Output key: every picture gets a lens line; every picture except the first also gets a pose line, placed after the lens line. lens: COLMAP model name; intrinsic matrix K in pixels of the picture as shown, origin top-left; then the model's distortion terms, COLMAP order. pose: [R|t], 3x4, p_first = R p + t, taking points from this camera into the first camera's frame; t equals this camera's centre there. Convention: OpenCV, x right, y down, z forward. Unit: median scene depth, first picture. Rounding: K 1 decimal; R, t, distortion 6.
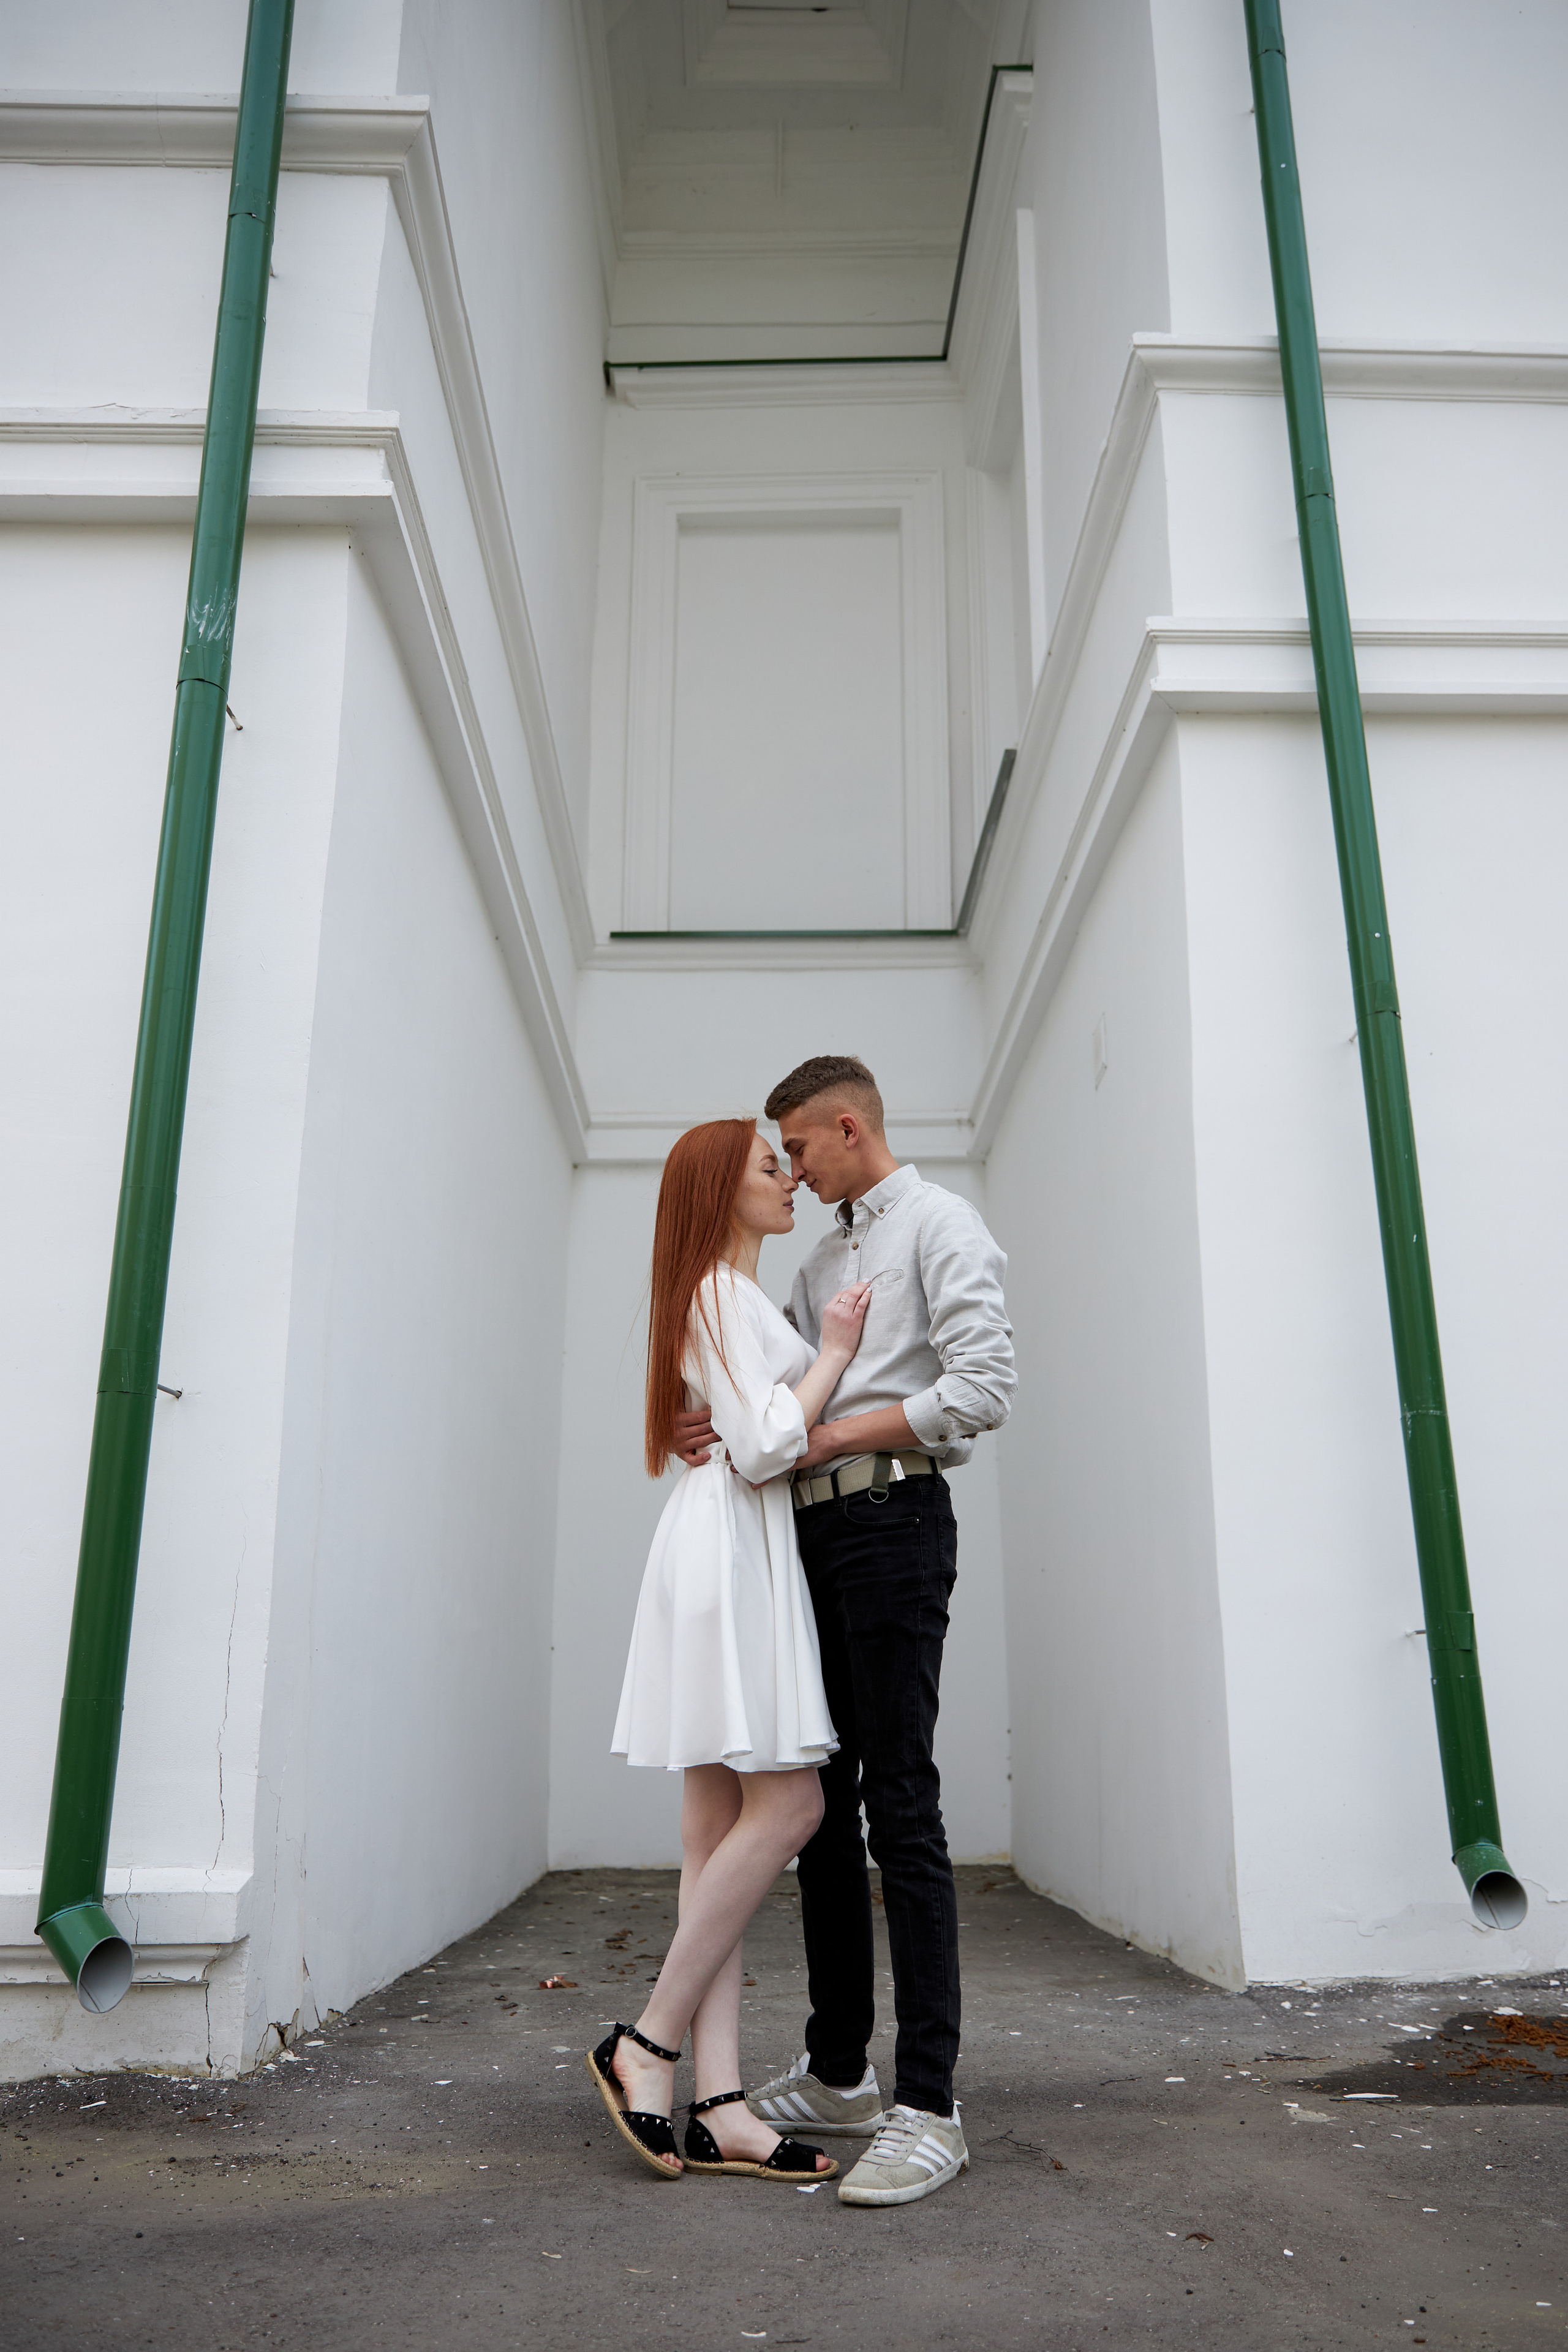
lens RADIAL K [[1653.2, 0, 784.0], [0, 1653.2, 1176.0], [0, 0, 1]] dist [0.003286, 0.001859]
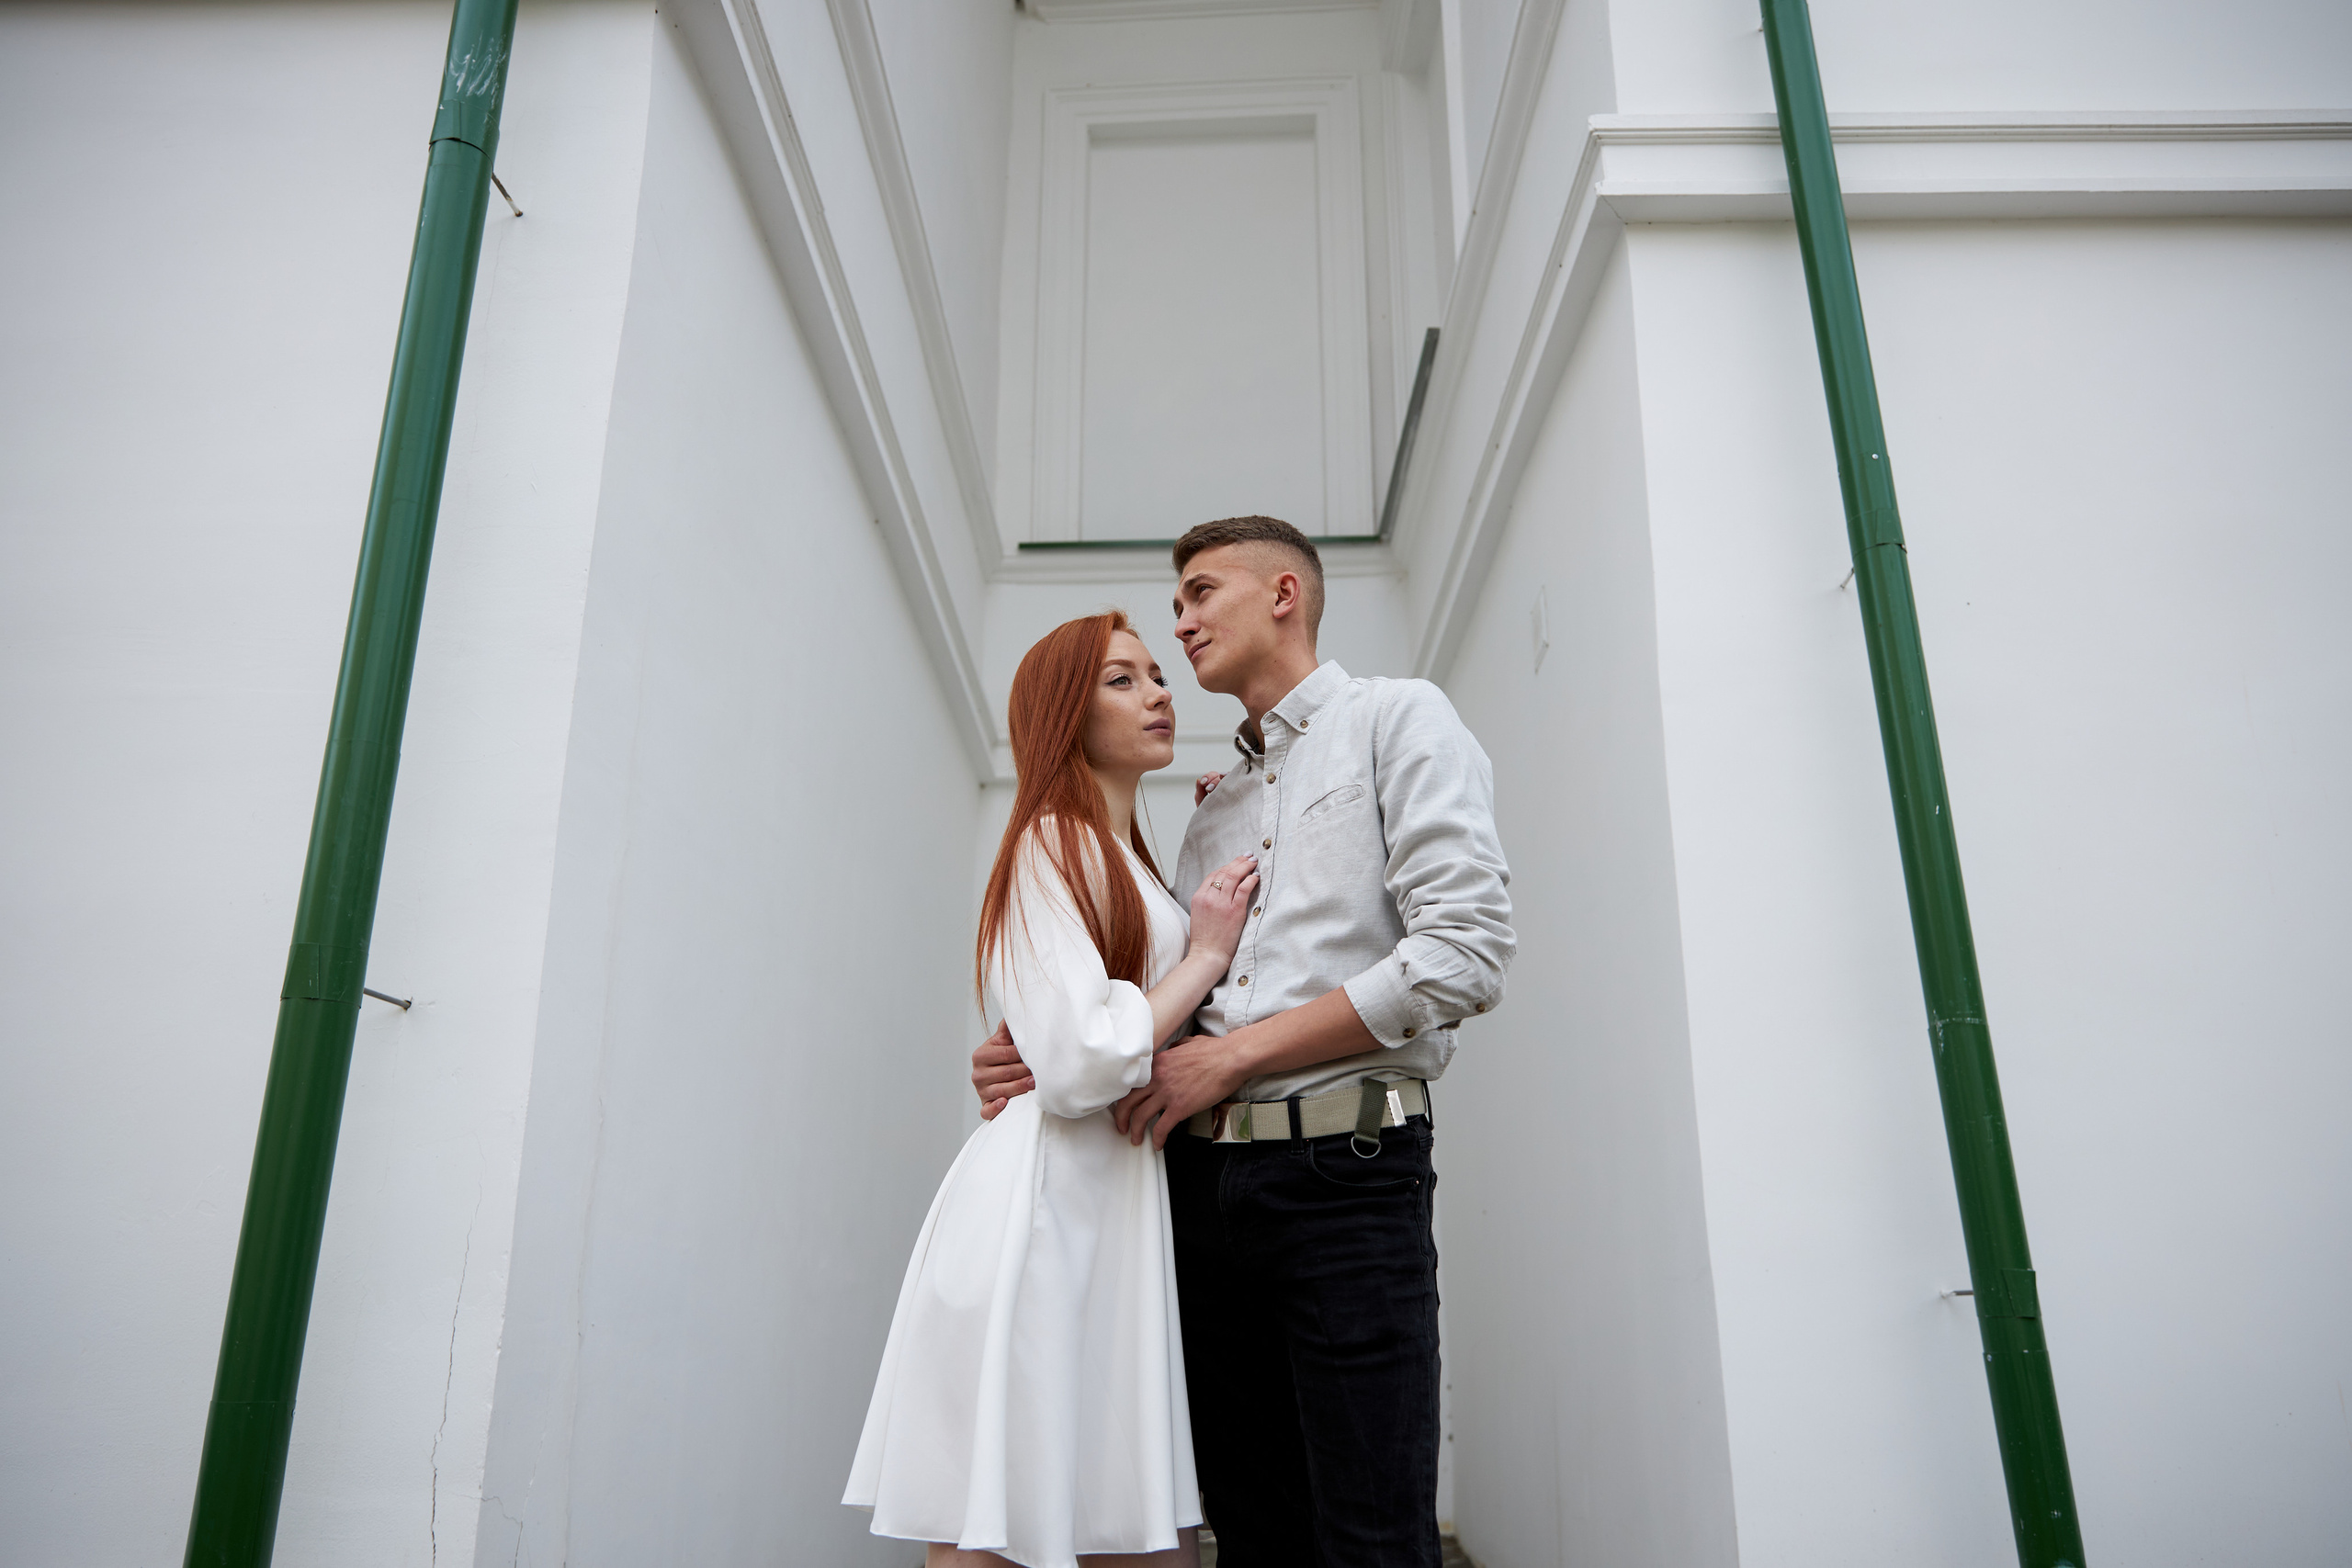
lens RADIAL K [[1653.1, 0, 1180.8], [0, 1653.1, 746.4], [0, 0, 1]] dist [0.003286, 0.001859]
pose [[0.999784, -0.010917, -0.017667, 0.015227], [0.010217, 0.999177, -0.039243, 0.028608], [0.018081, 0.039054, 0.999073, 0.137312]]
